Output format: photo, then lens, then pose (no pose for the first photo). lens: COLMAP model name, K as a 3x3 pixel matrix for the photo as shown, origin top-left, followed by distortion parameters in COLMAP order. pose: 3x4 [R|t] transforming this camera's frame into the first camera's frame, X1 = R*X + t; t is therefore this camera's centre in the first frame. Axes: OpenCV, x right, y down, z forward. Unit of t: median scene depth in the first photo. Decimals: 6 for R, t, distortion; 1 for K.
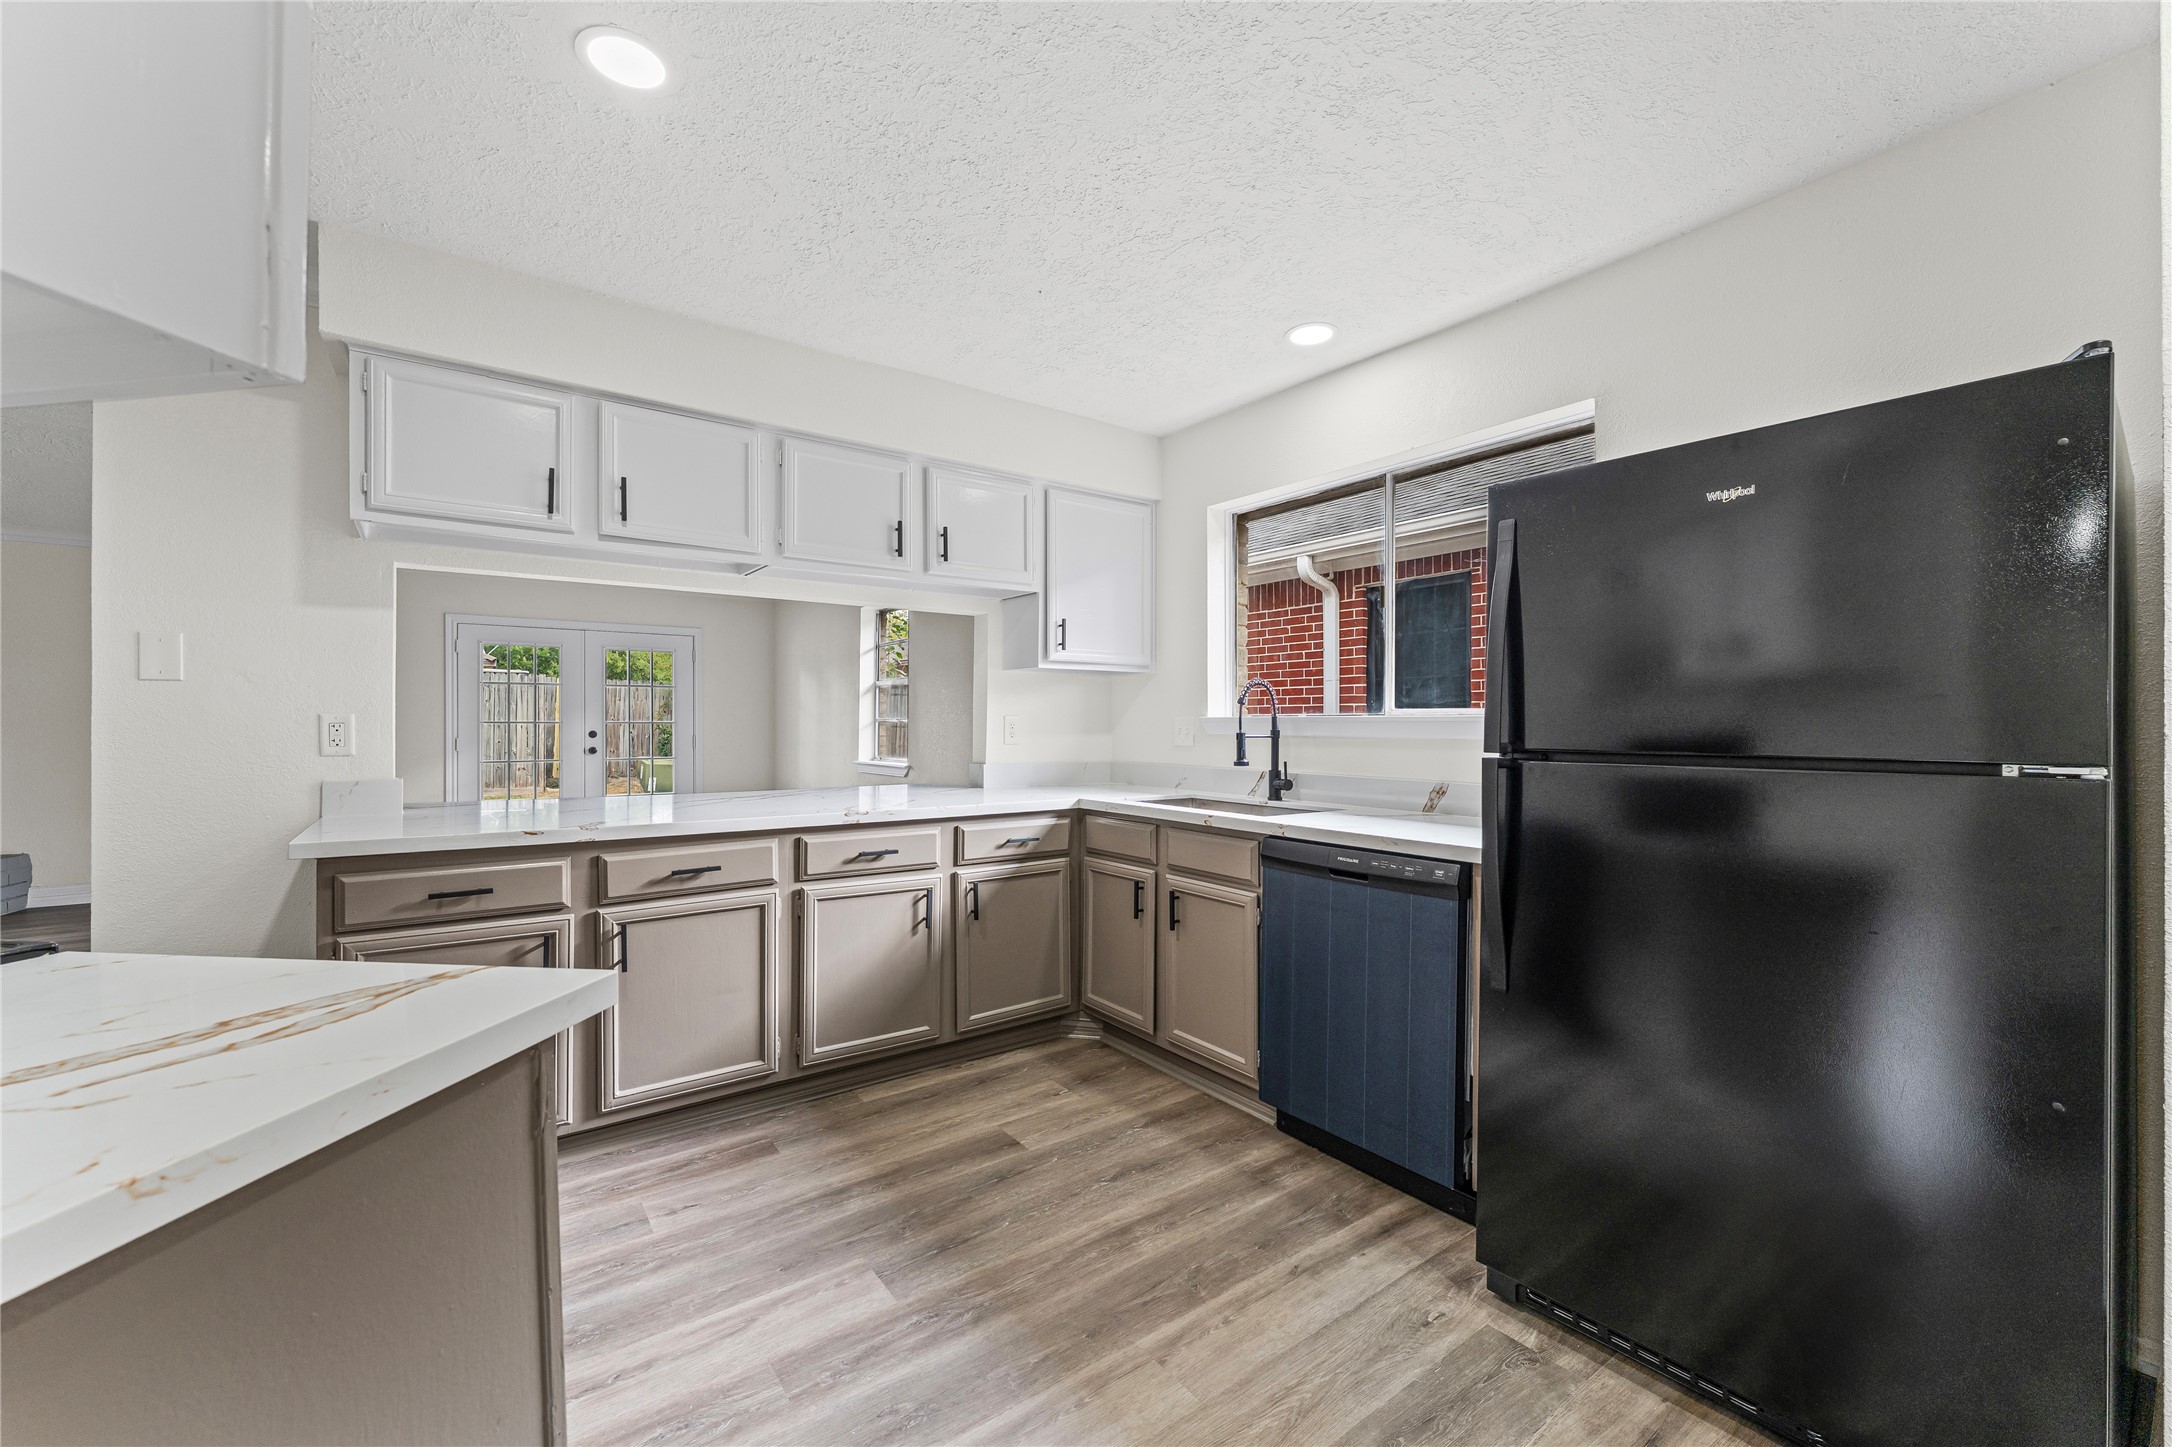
lens RADIAL K [[865.0, 0, 1048.8], [0, 865.0, 718.4], [0, 0, 1]] dist [-0.001129, -0.000670]
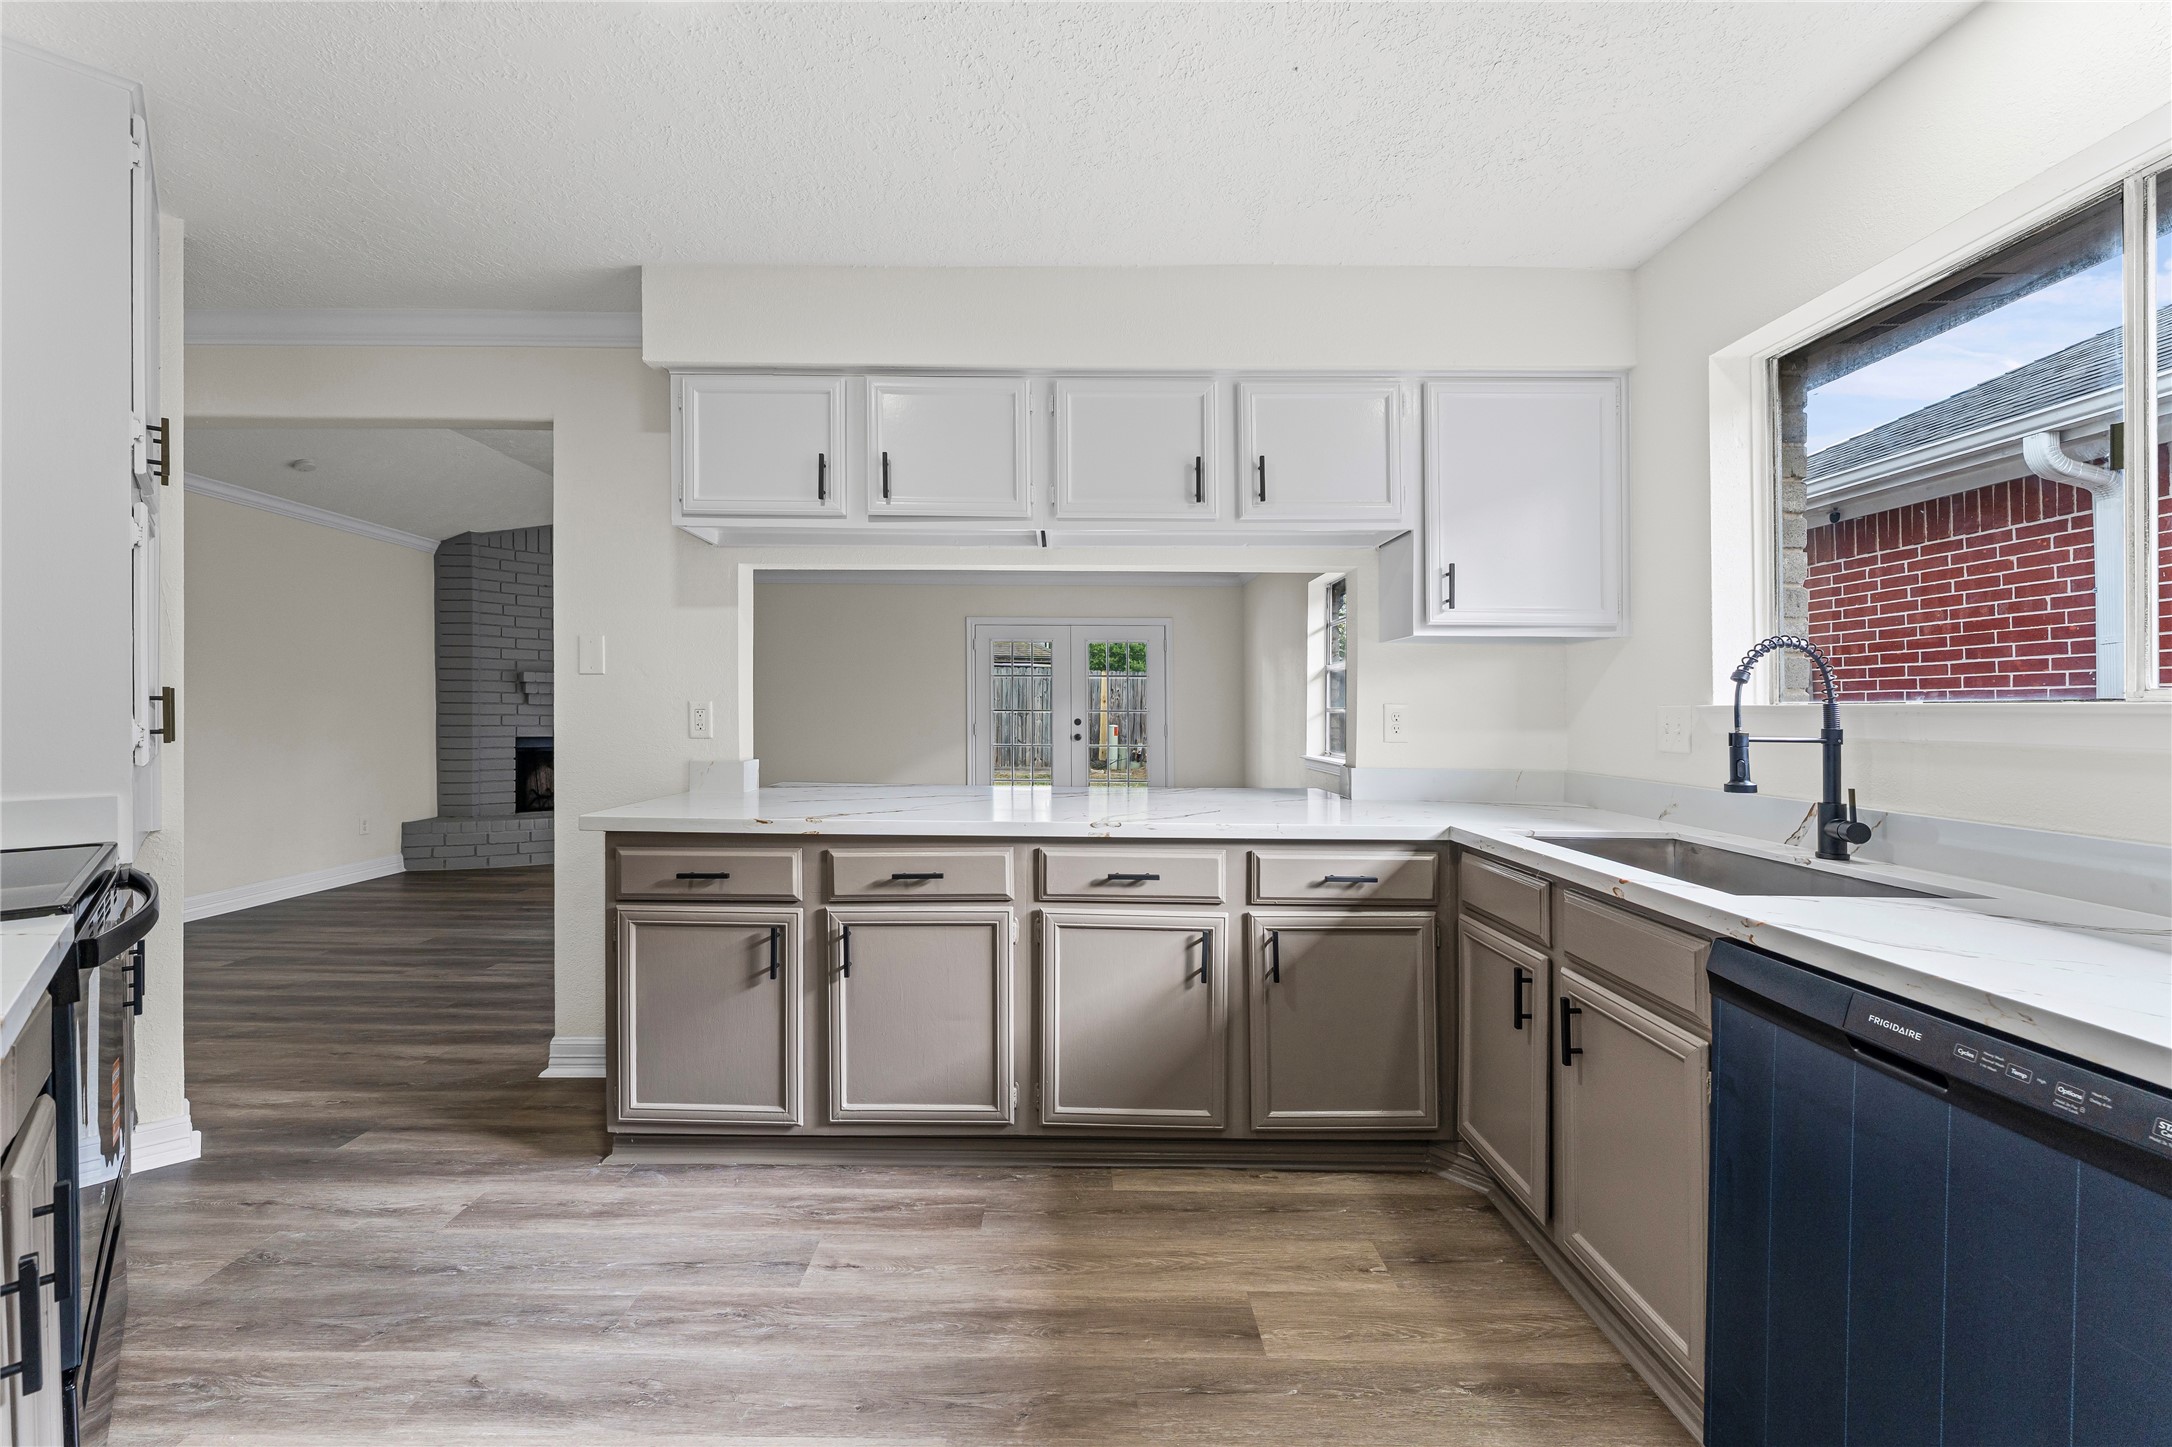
lens RADIAL K [[865.0, 0, 1061.2], [0, 865.0, 700.8], [0, 0, 1]] dist [-0.001129, -0.000670]
pose [[0.817921, -0.002043, -0.575328, 0.195203], [-0.002839, 0.999967, -0.007587, 0.001182], [0.575324, 0.007839, 0.817888, 0.305546]]
